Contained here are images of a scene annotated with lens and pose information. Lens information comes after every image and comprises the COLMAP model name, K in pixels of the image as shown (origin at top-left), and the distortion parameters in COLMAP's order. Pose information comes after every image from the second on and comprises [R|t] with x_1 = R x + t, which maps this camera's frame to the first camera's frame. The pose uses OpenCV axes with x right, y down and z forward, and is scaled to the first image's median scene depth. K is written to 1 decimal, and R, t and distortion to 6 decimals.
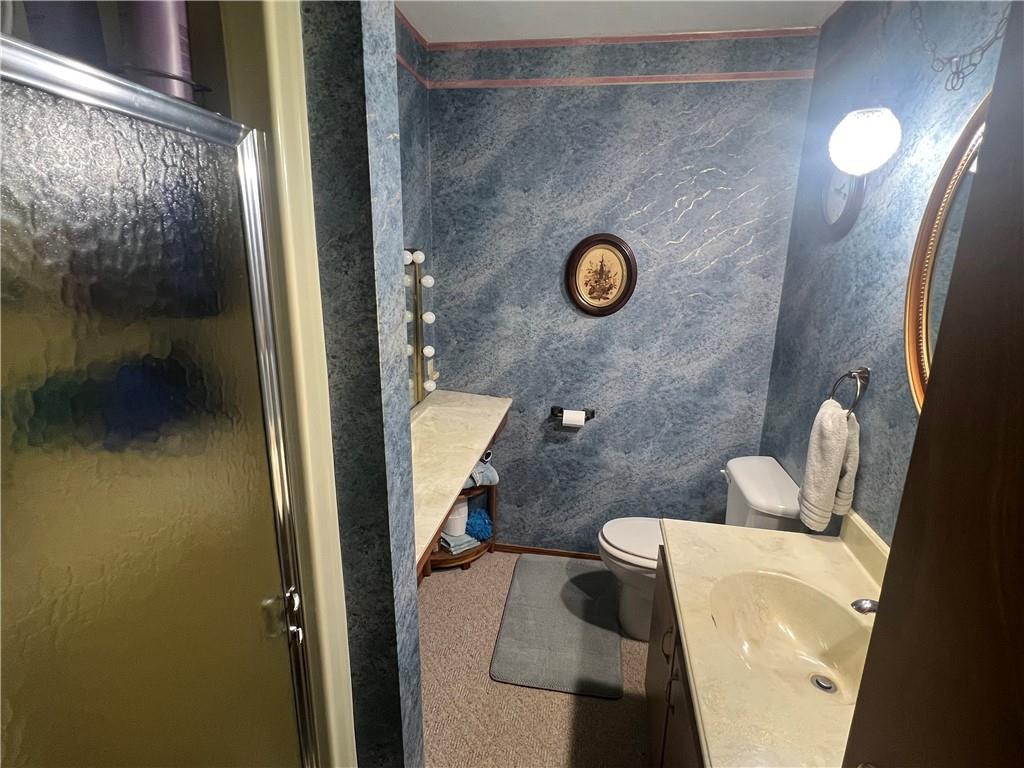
lens RADIAL K [[509.4, 0, 510.6], [0, 509.4, 388.7], [0, 0, 1]] dist [-0.000048, -0.000493]
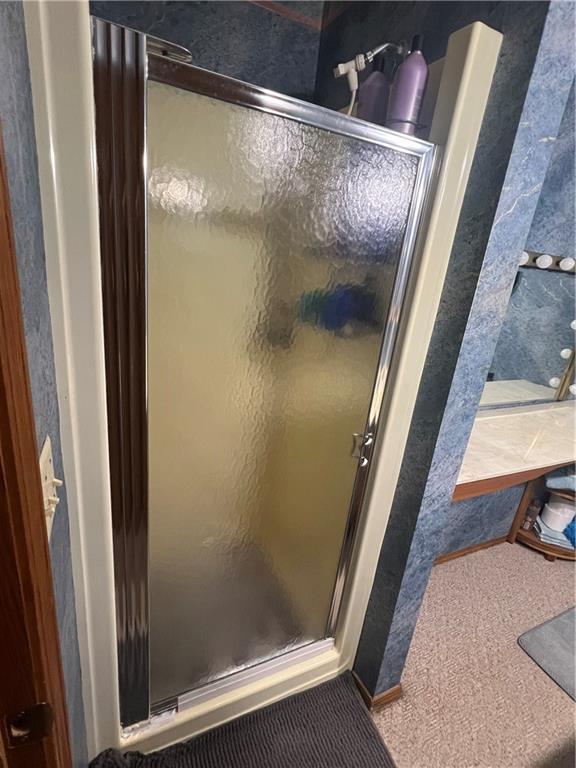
lens RADIAL K [[382.0, 0, 287.8], [0, 382.0, 382.8], [0, 0, 1]] dist [-0.000048, -0.000493]
pose [[0.568191, 0.308810, -0.762755, 0.304351], [-0.307122, 0.939519, 0.151593, 0.126321], [0.763436, 0.148125, 0.628668, -0.008083]]
